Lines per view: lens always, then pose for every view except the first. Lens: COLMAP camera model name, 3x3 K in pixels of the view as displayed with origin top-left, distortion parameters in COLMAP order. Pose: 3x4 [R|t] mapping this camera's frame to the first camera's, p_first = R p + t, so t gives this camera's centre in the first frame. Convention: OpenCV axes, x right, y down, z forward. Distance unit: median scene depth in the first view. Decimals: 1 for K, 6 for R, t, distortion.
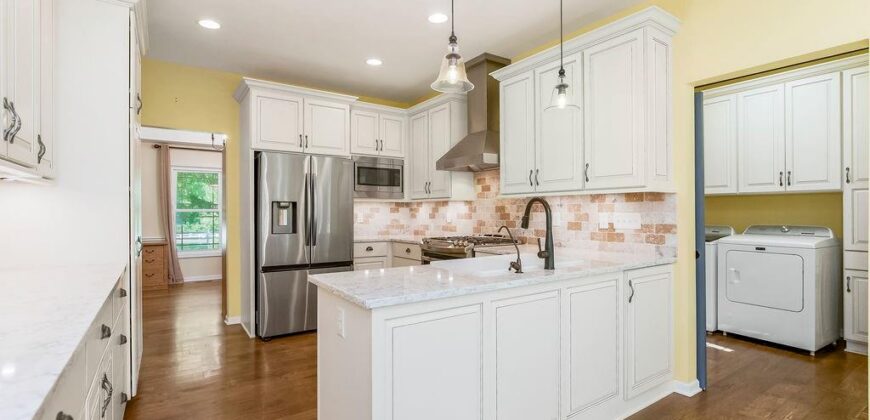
lens RADIAL K [[401.5, 0, 450.2], [0, 401.5, 210.1], [0, 0, 1]] dist [-0.009359, 0.002012]
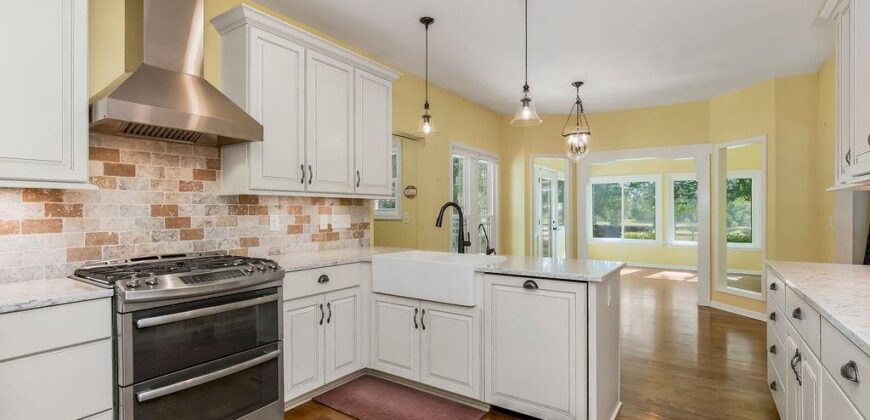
lens RADIAL K [[401.5, 0, 437.3], [0, 401.5, 216.7], [0, 0, 1]] dist [-0.009359, 0.002012]
pose [[-0.325103, -0.004862, 0.945666, -0.691530], [0.003252, 0.999975, 0.006260, 0.005496], [-0.945673, 0.005111, -0.325079, 1.002506]]
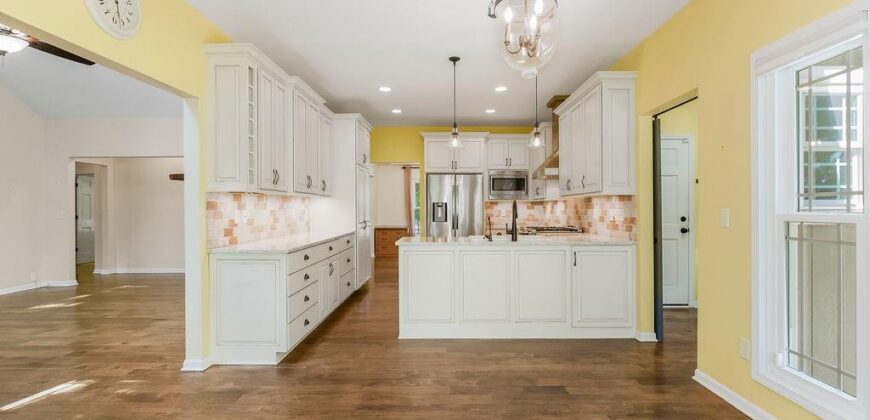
lens RADIAL K [[401.5, 0, 453.7], [0, 401.5, 207.8], [0, 0, 1]] dist [-0.009359, 0.002012]
pose [[0.823547, -0.002106, -0.567244, 0.675653], [0.003562, 0.999993, 0.001460, -0.002302], [0.567236, -0.003223, 0.823549, -0.408243]]
